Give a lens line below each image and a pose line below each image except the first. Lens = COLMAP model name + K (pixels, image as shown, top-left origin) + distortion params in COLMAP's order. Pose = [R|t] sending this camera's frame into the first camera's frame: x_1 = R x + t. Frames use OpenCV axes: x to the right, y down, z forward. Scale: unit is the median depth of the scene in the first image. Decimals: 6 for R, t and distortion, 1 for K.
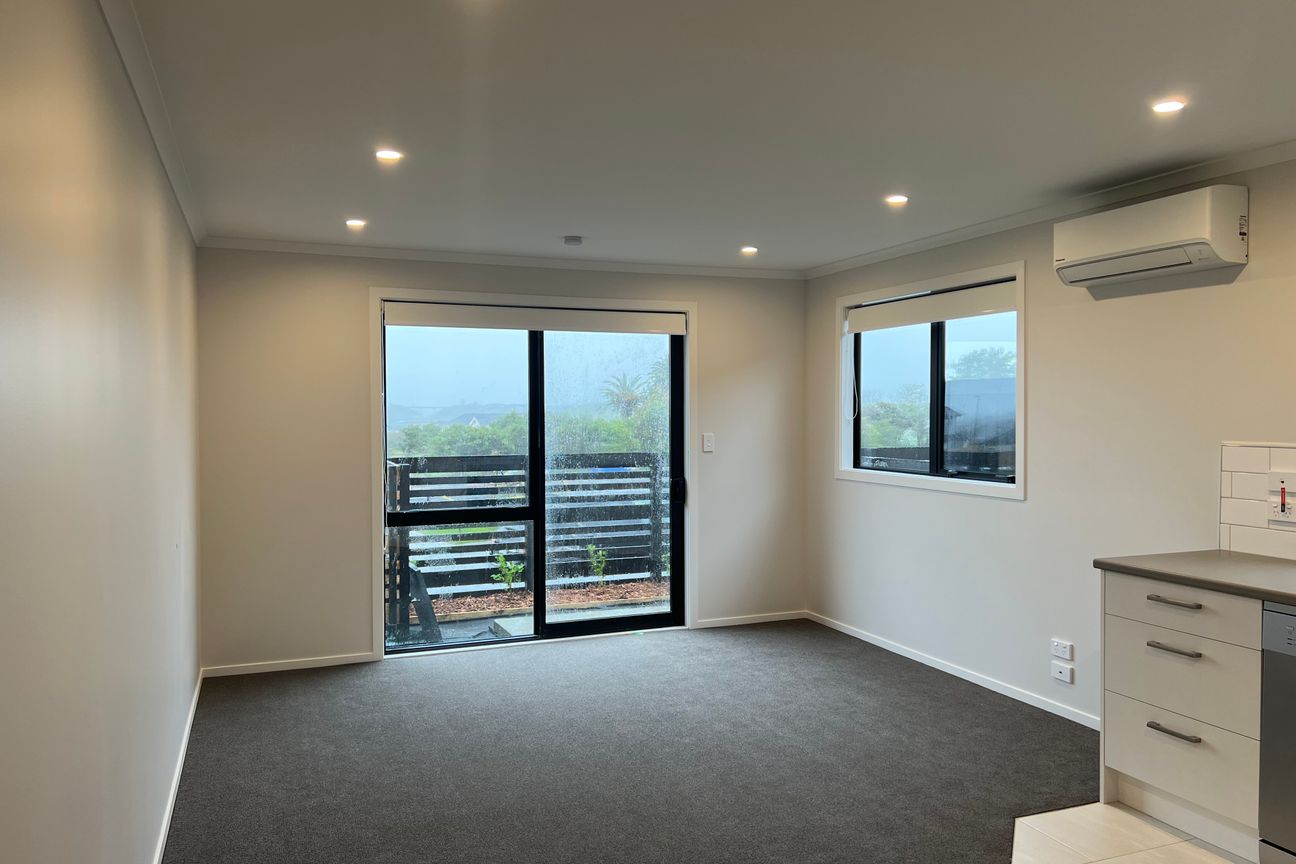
lens RADIAL K [[975.4, 0, 648.0], [0, 975.4, 432.0], [0, 0, 1]] dist [0.025793, -0.001322]
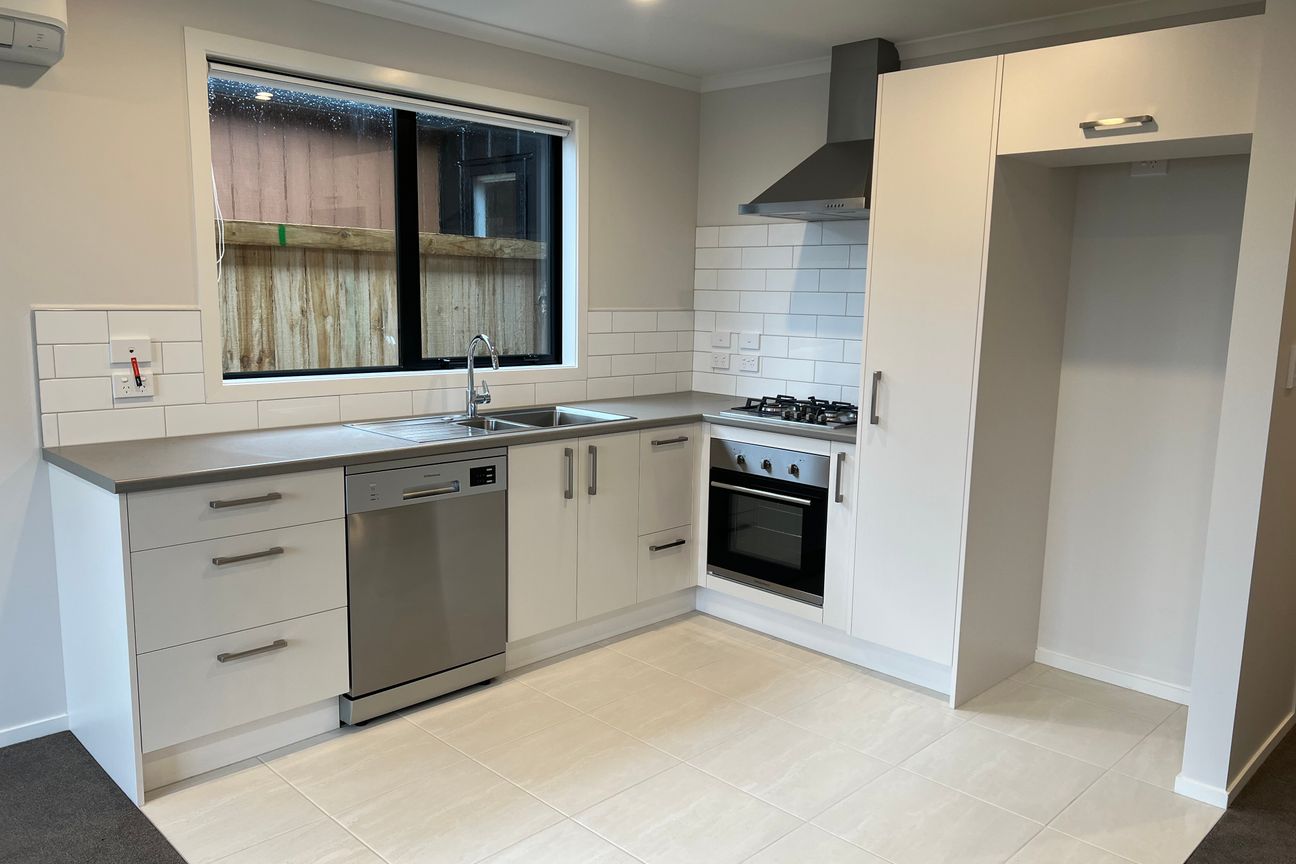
lens RADIAL K [[975.4, 0, 648.0], [0, 975.4, 432.0], [0, 0, 1]] dist [0.025793, -0.001322]
pose [[-0.400717, -0.141717, 0.905175, -0.327124], [-0.001763, 0.988082, 0.153917, -0.012352], [-0.916200, 0.060082, -0.396192, 0.964910]]
